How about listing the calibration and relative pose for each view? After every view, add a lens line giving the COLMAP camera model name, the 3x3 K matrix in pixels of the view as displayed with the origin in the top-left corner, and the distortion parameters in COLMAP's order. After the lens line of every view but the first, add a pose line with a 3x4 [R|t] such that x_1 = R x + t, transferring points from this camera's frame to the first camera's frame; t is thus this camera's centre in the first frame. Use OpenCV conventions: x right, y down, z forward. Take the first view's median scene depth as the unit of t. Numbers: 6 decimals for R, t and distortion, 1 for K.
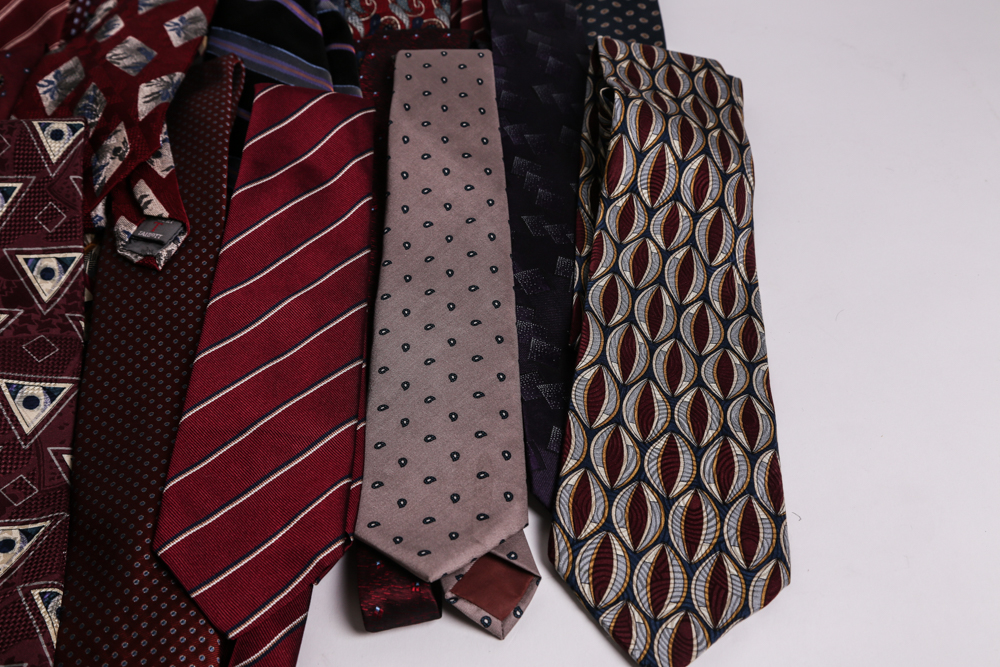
lens RADIAL K [[1211.9, 0, 503.1], [0, 1211.9, 332.6], [0, 0, 1]] dist [0.029192, 0.000000]
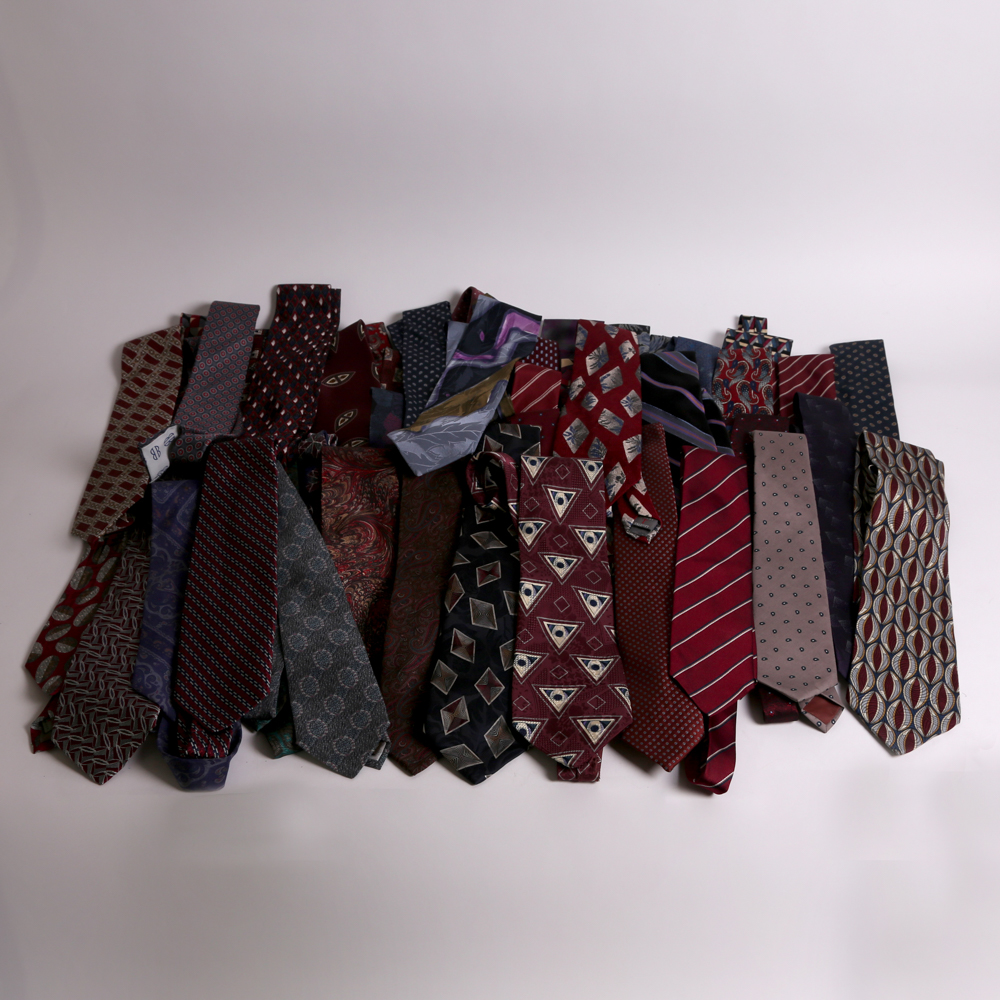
lens RADIAL K [[1266.4, 0, 491.2], [0, 1266.4, 497.9], [0, 0, 1]] dist [-0.067120, 0.000000]
pose [[0.990567, 0.096232, -0.097555, -0.320341], [-0.102205, 0.993060, -0.058187, 0.019670], [0.091278, 0.067609, 0.993528, -1.024755]]
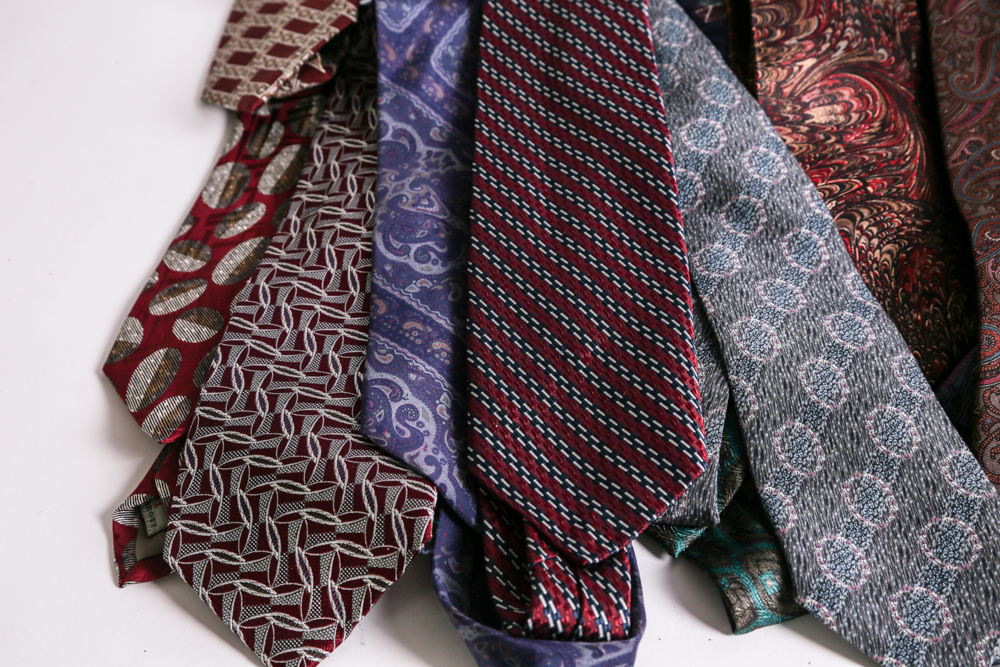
lens RADIAL K [[1303.6, 0, 495.5], [0, 1303.6, 331.4], [0, 0, 1]] dist [0.050693, 0.000000]
pose [[0.976709, 0.146321, -0.156940, -0.789490], [-0.139833, 0.988826, 0.051674, 0.127164], [0.162748, -0.028525, 0.986255, -0.007681]]
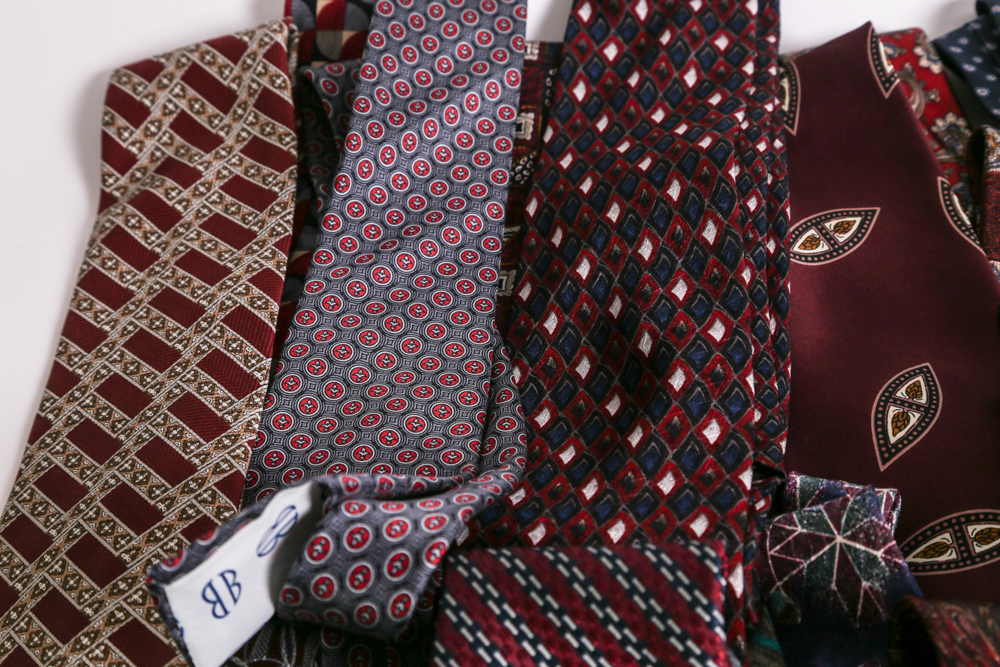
lens RADIAL K [[1637.0, 0, 506.4], [0, 1637.0, 332.0], [0, 0, 1]] dist [0.114677, 0.000000]
pose [[0.978971, 0.142046, -0.146420, -0.891186], [-0.138284, 0.989752, 0.035618, -0.265148], [0.149979, -0.014621, 0.988581, 0.364829]]
